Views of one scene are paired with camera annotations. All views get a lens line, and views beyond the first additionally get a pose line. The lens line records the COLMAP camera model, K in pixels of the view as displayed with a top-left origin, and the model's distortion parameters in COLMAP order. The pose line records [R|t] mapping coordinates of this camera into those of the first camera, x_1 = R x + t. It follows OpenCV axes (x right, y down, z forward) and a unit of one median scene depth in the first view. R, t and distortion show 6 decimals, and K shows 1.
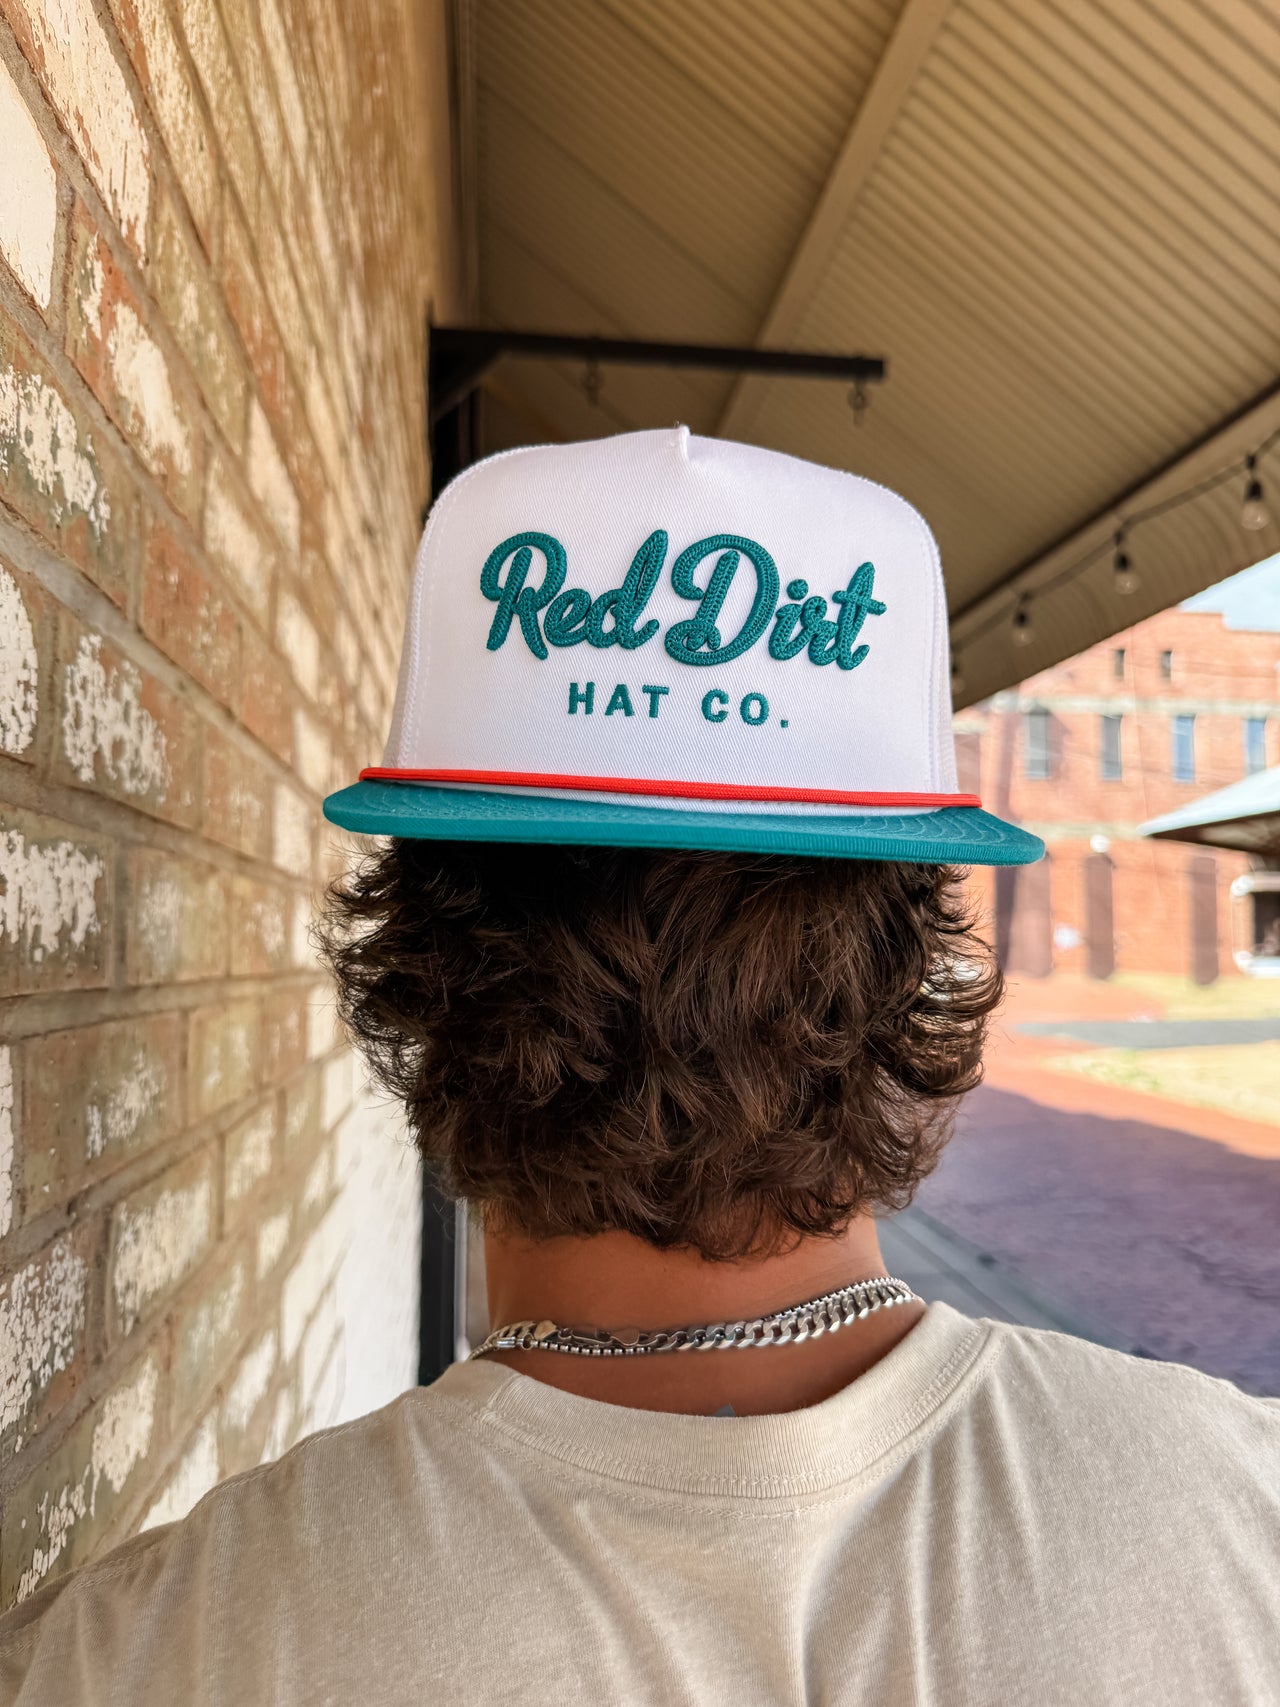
lens RADIAL K [[1301.3, 0, 648.5], [0, 1301.3, 856.9], [0, 0, 1]] dist [-0.036151, 0.006756]
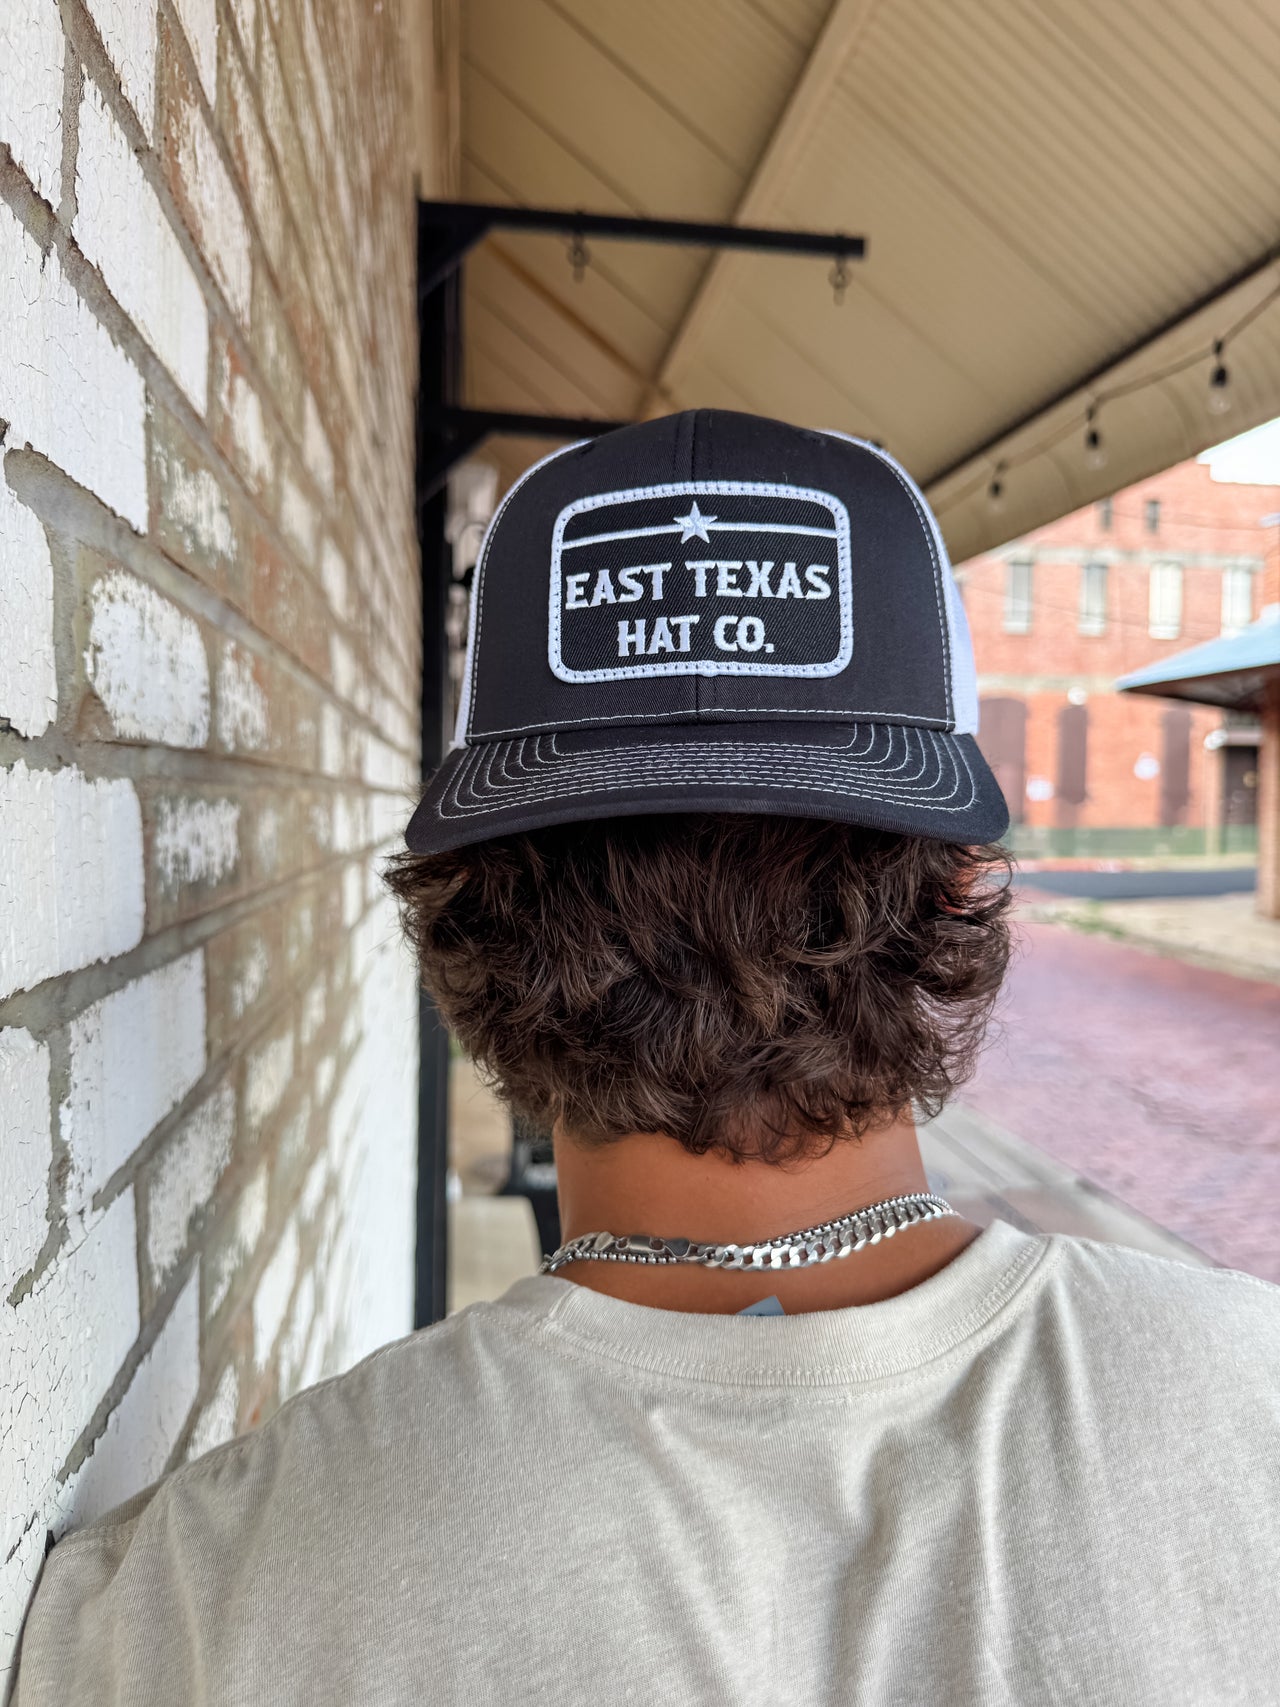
lens RADIAL K [[1297.8, 0, 649.2], [0, 1297.8, 850.1], [0, 0, 1]] dist [-0.036687, 0.010147]
pose [[0.999801, 0.007991, 0.018277, -0.011259], [-0.009993, 0.993634, 0.112217, -0.091186], [-0.017263, -0.112377, 0.993516, -0.312471]]
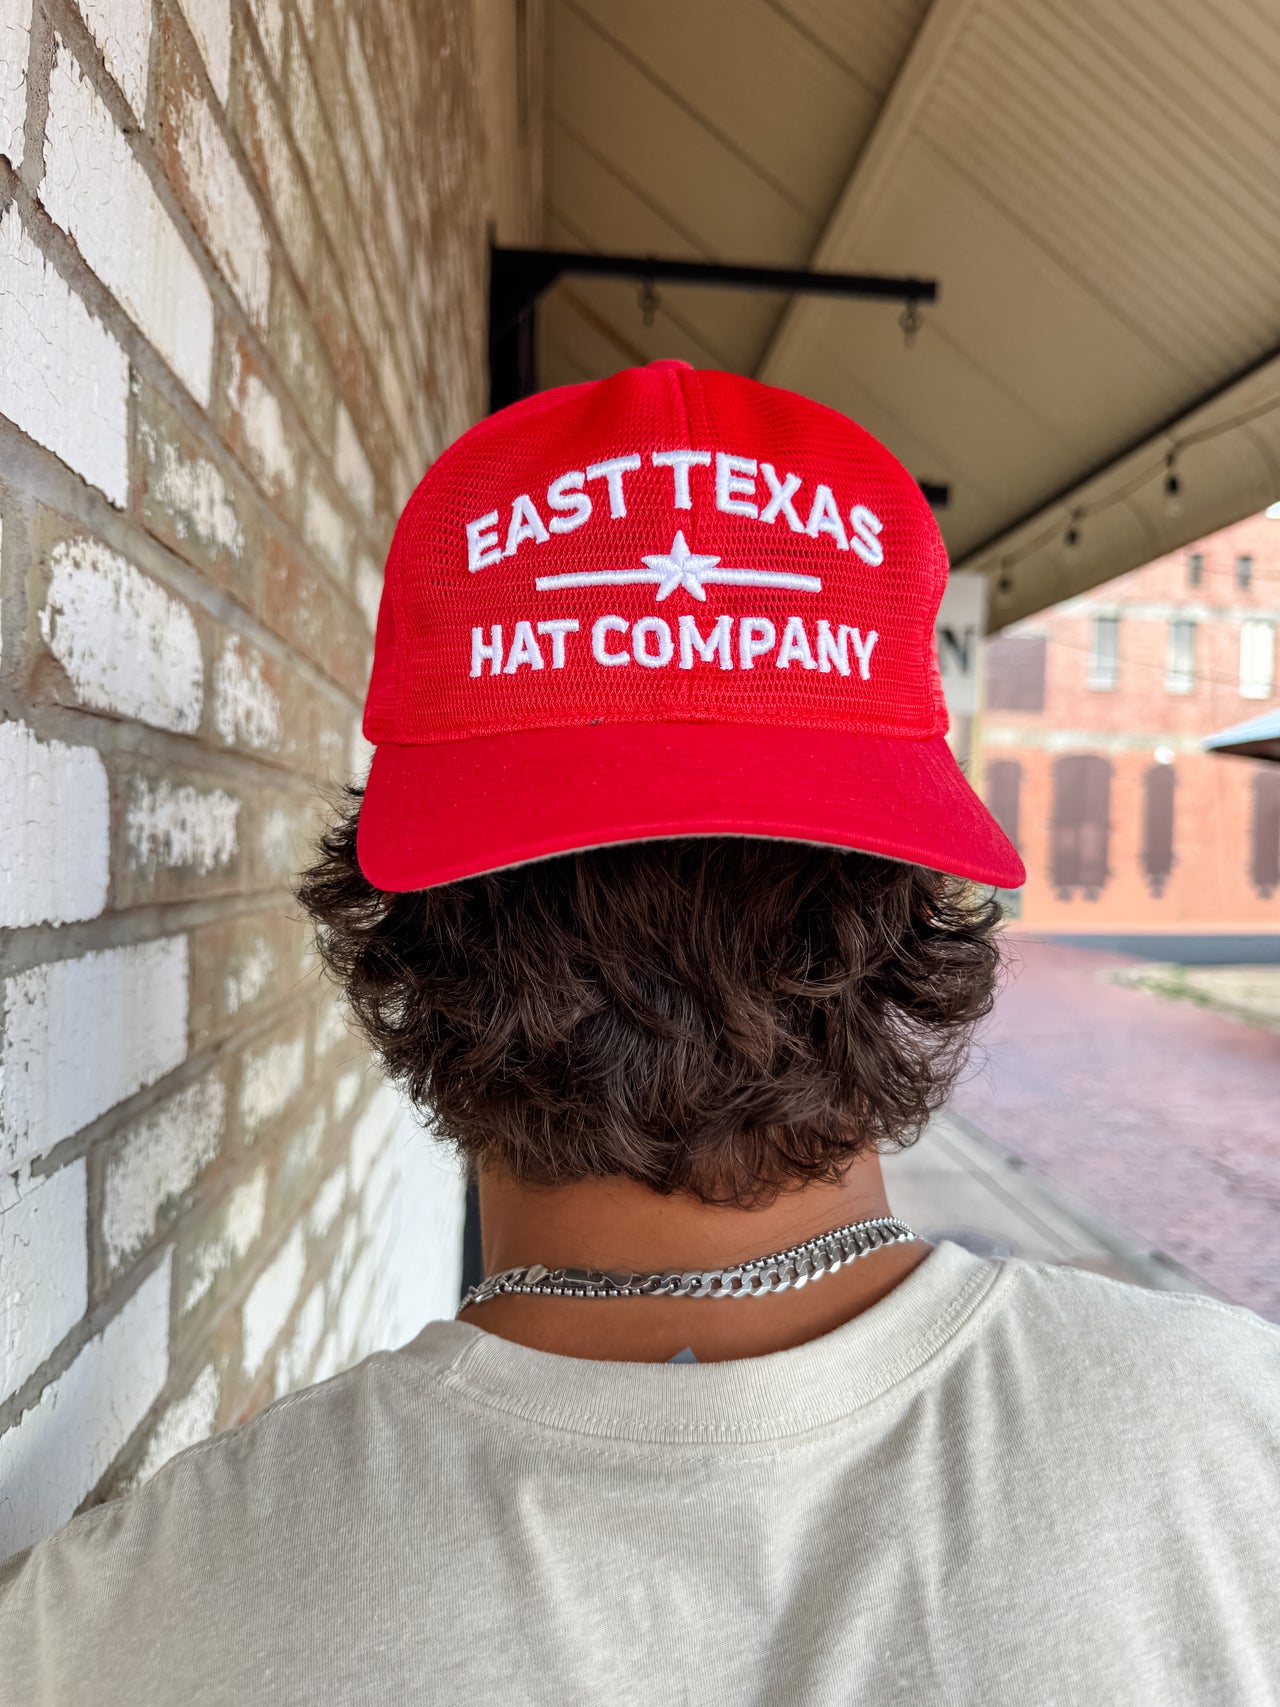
lens RADIAL K [[1297.3, 0, 618.9], [0, 1297.3, 861.8], [0, 0, 1]] dist [-0.031865, 0.003980]
pose [[0.997603, 0.032725, -0.060969, 0.054617], [-0.027595, 0.996154, 0.083156, -0.048093], [0.063456, -0.081274, 0.994670, -0.287549]]
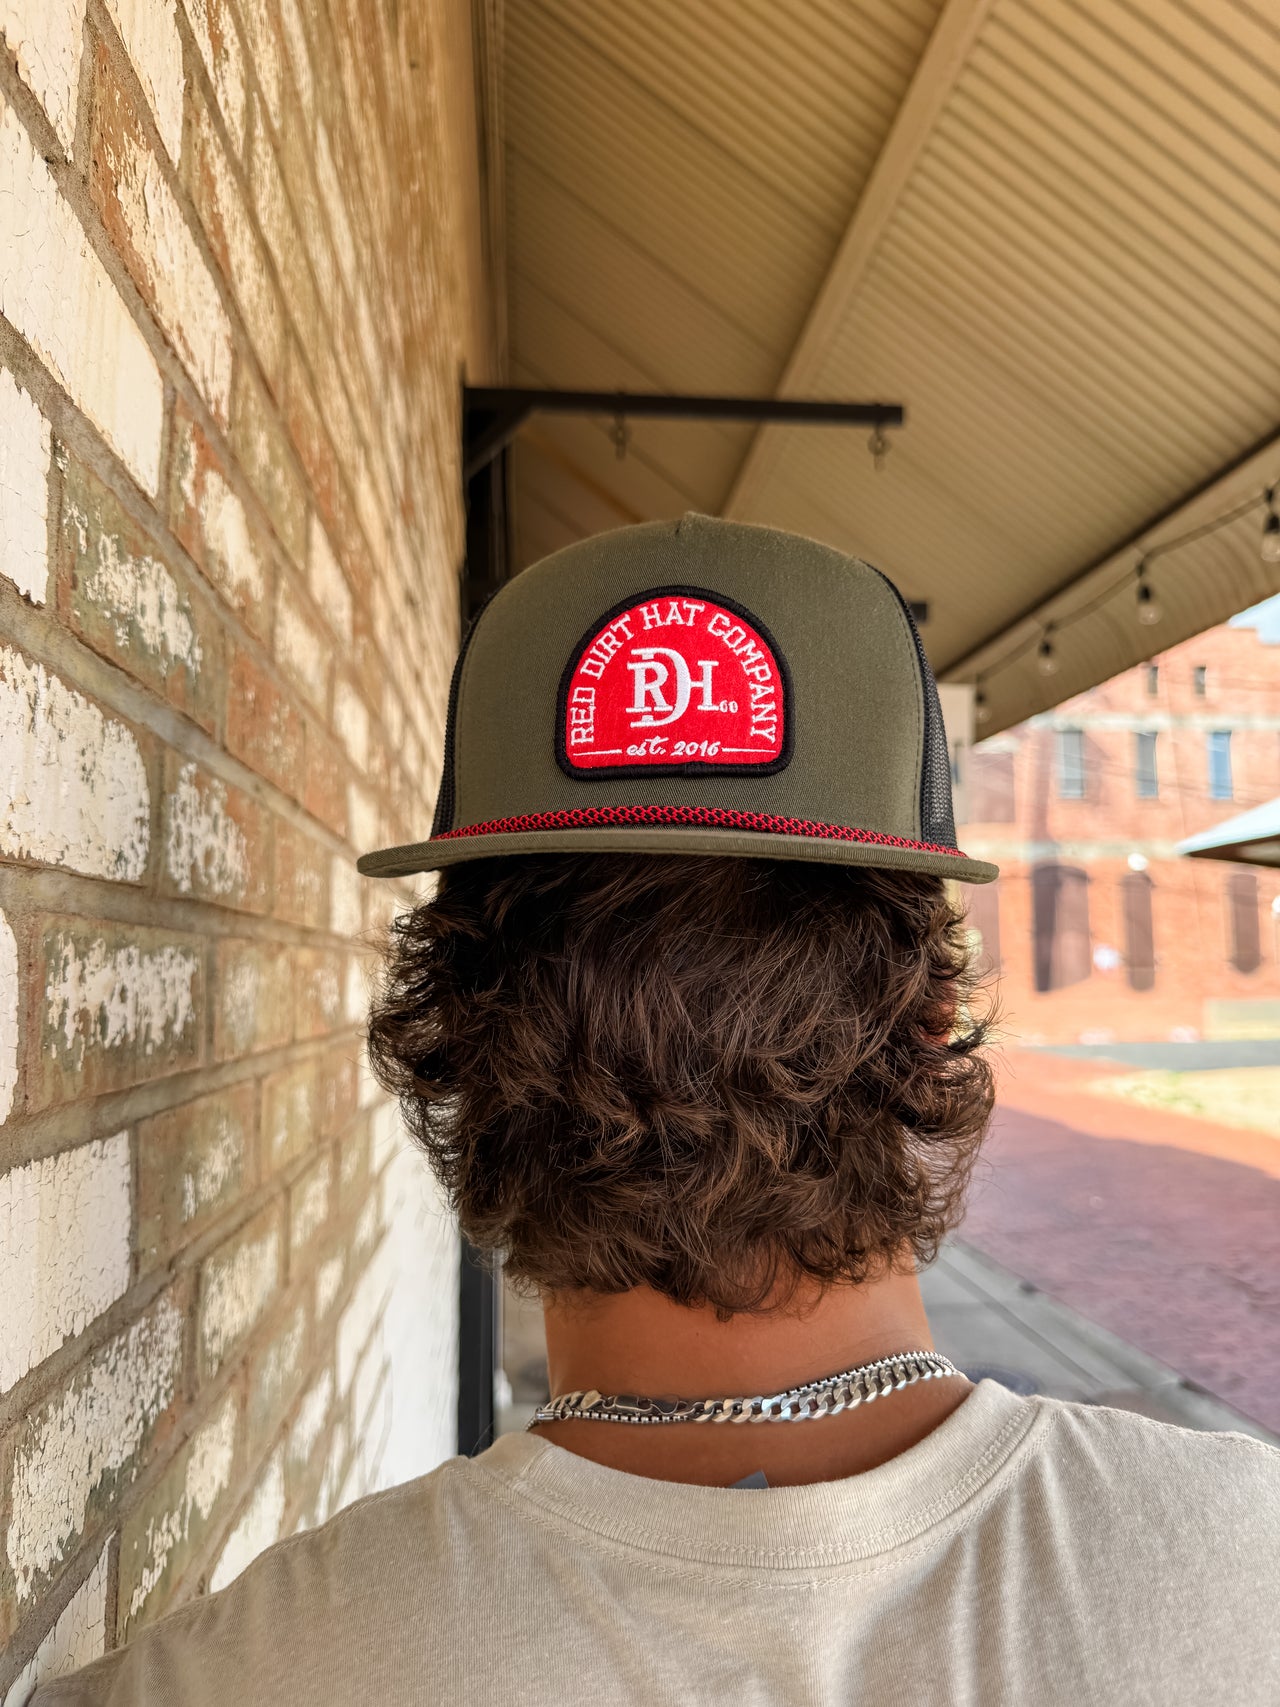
lens RADIAL K [[1300.1, 0, 634.3], [0, 1300.1, 832.0], [0, 0, 1]] dist [-0.030564, -0.002086]
pose [[0.999302, -0.012243, -0.035288, 0.006026], [0.010902, 0.999220, -0.037956, -0.051406], [0.035725, 0.037544, 0.998656, -0.114550]]
